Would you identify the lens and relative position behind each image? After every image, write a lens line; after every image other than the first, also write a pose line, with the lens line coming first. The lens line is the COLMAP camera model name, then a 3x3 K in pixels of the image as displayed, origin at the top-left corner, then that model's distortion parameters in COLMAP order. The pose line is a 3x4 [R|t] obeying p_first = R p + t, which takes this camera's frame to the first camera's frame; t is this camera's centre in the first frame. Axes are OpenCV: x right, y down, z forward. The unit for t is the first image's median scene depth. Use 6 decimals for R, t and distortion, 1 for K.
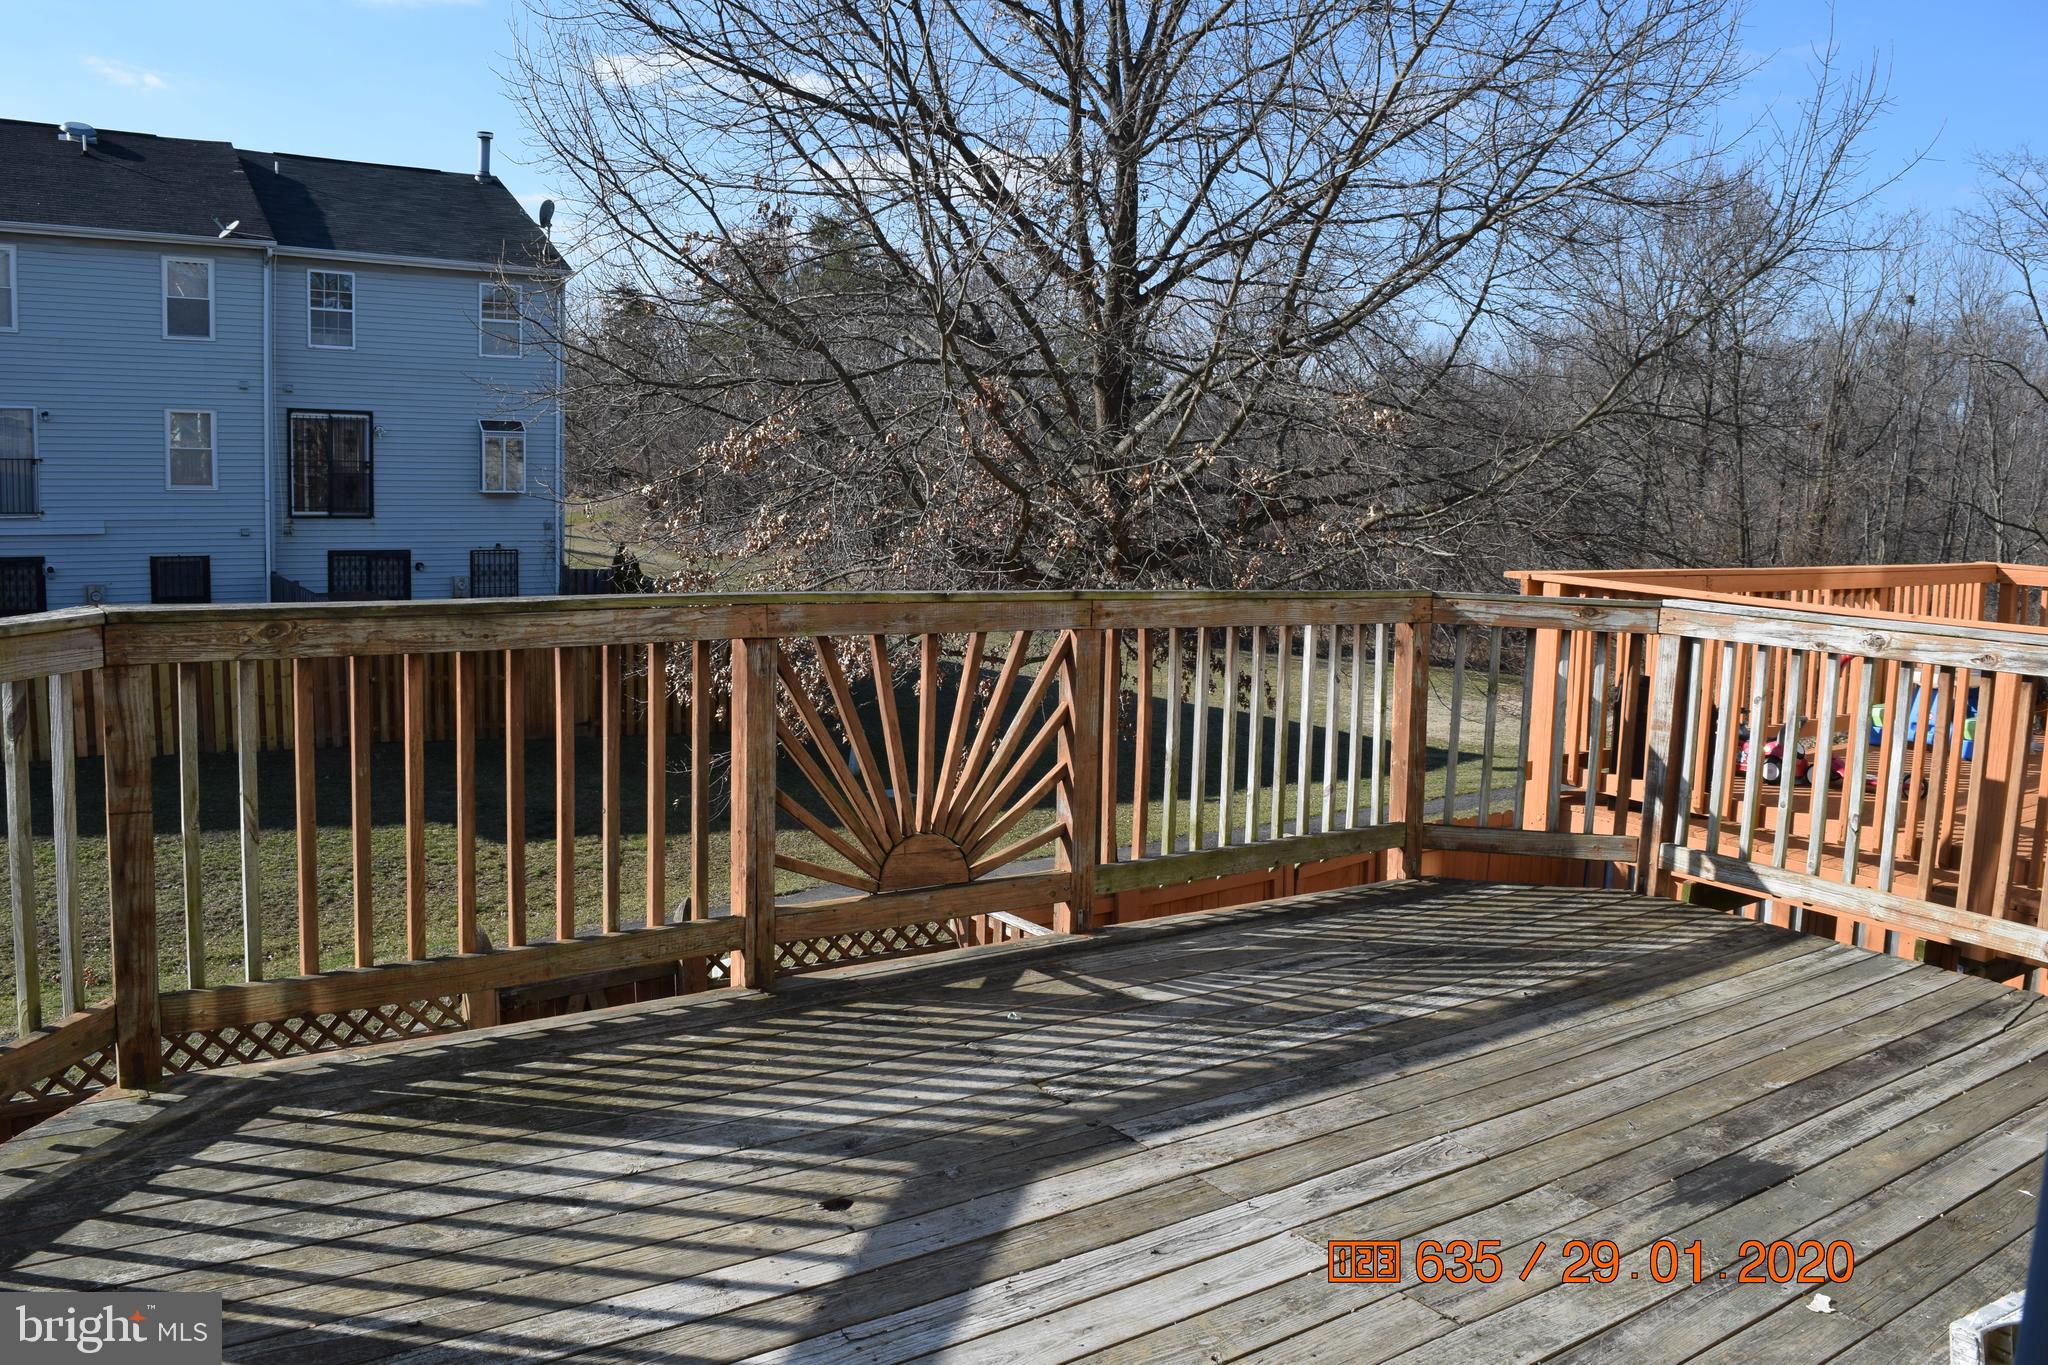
lens RADIAL K [[1621.9, 0, 1025.7], [0, 1621.9, 676.4], [0, 0, 1]] dist [-0.090495, 0.012732]
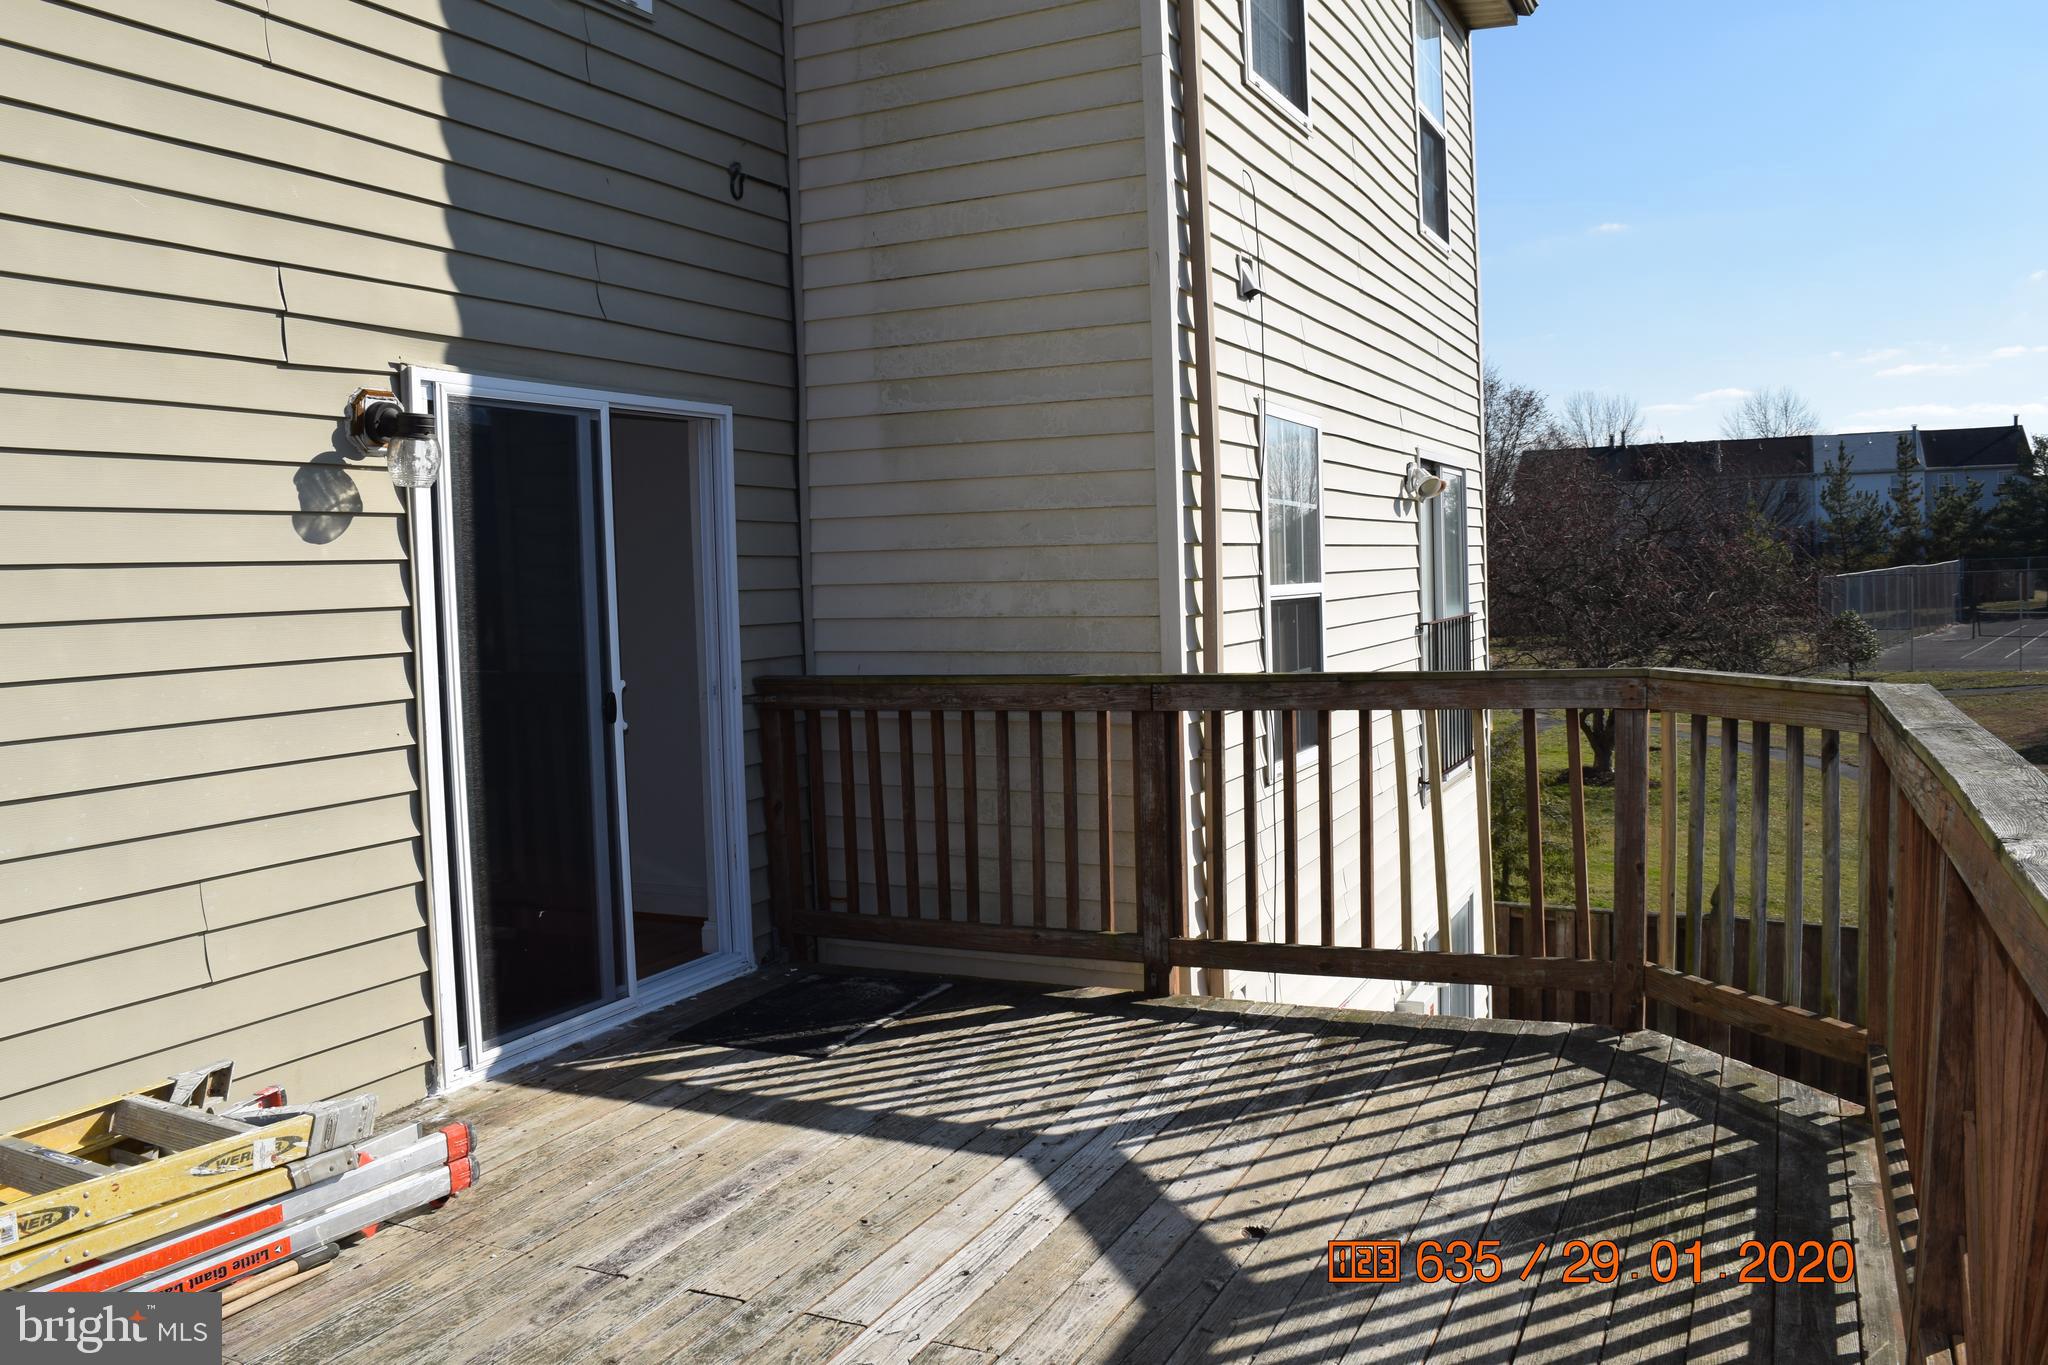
lens RADIAL K [[1621.9, 0, 1023.9], [0, 1621.9, 681.5], [0, 0, 1]] dist [-0.090495, 0.012732]
pose [[-0.877034, 0.028081, -0.479607, 0.597224], [-0.061281, 0.983597, 0.169651, -0.240834], [0.476504, 0.178180, -0.860927, 2.014761]]
